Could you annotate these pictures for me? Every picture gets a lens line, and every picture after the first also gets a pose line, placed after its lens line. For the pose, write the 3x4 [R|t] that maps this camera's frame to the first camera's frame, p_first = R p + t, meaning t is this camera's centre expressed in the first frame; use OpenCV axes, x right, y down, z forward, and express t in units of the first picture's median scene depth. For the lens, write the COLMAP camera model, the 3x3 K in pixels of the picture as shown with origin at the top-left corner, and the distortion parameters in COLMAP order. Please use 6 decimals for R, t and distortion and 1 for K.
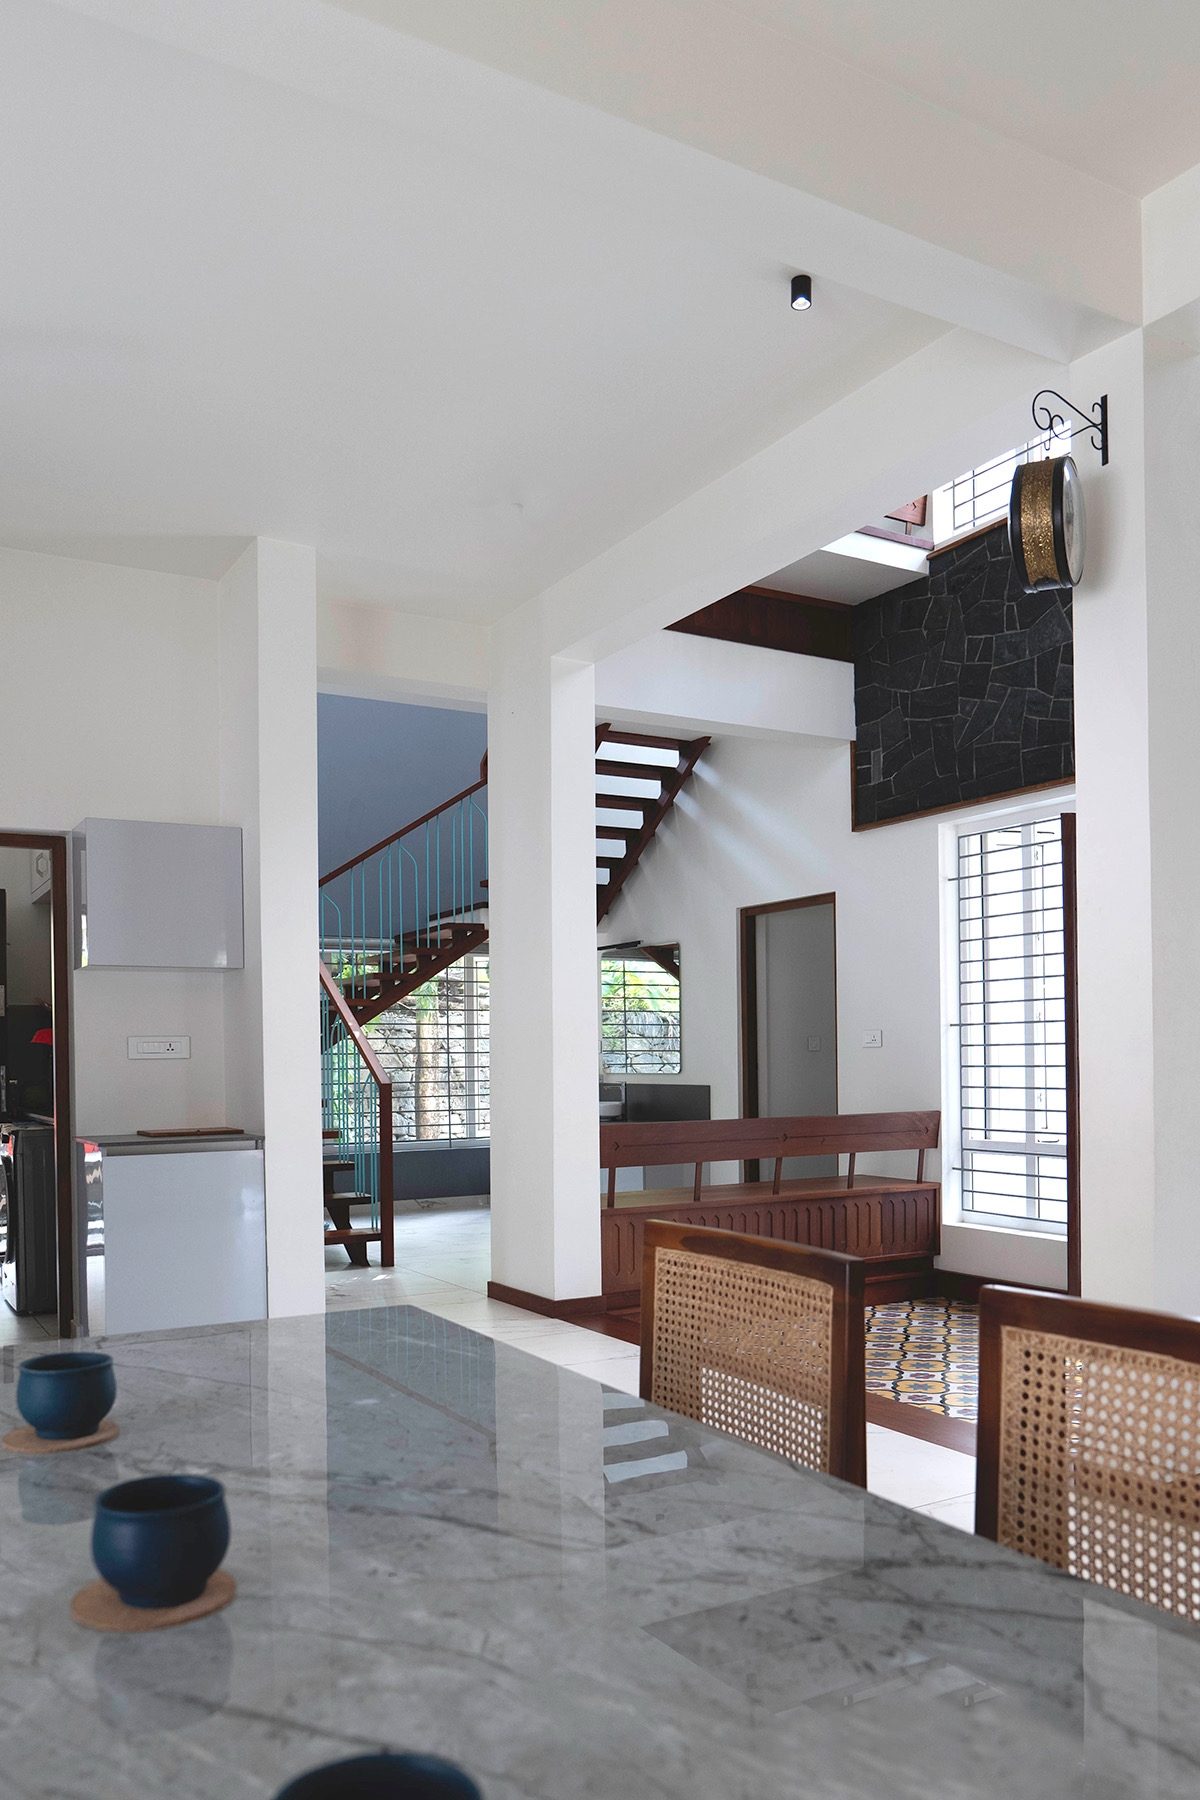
lens RADIAL K [[1359.3, 0, 599.0], [0, 1359.3, 1044.8], [0, 0, 1]] dist [-0.000622, -0.000271]
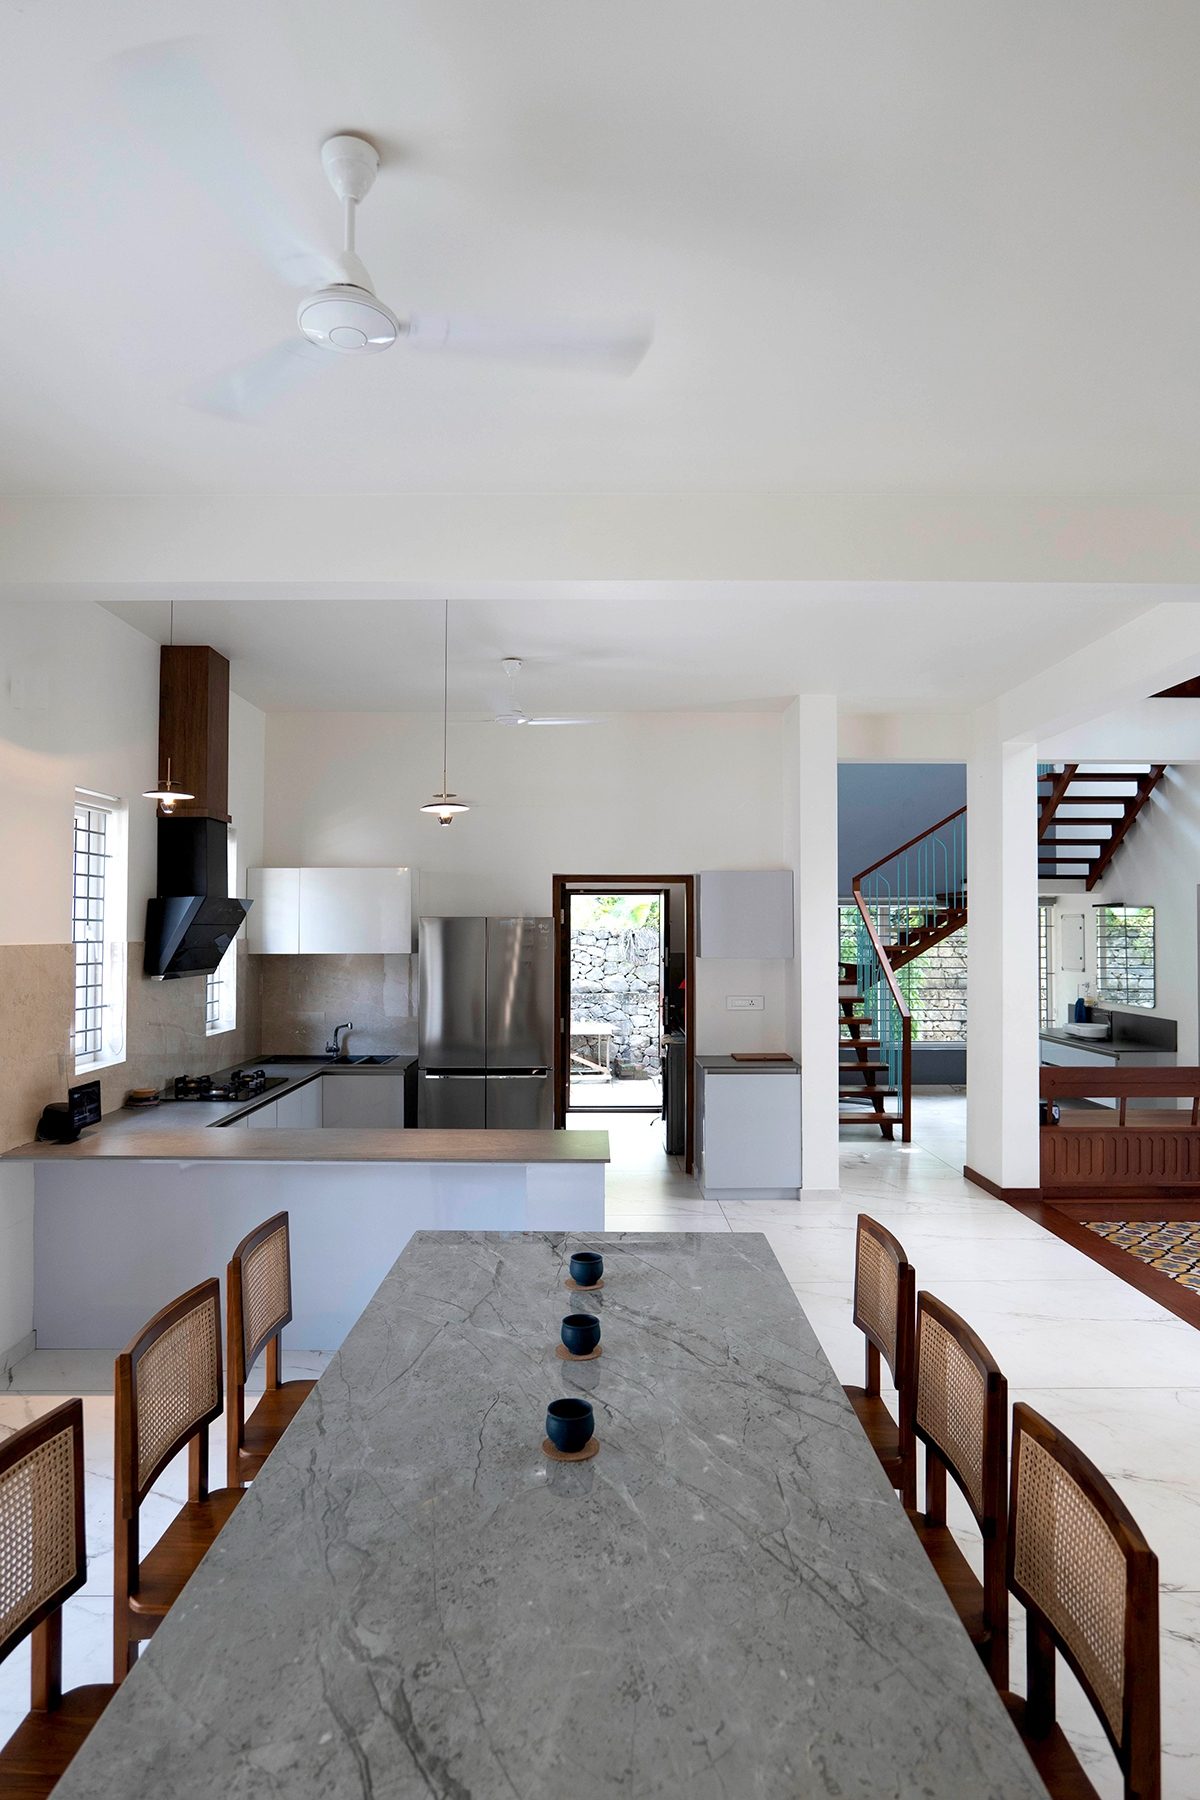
lens RADIAL K [[1062.2, 0, 600.0], [0, 1062.2, 900.0], [0, 0, 1]] dist [-0.030431, -0.000065]
pose [[0.867582, 0.001984, -0.497291, 0.149280], [-0.007874, 0.999921, -0.009748, -0.100643], [0.497232, 0.012373, 0.867529, -0.184481]]
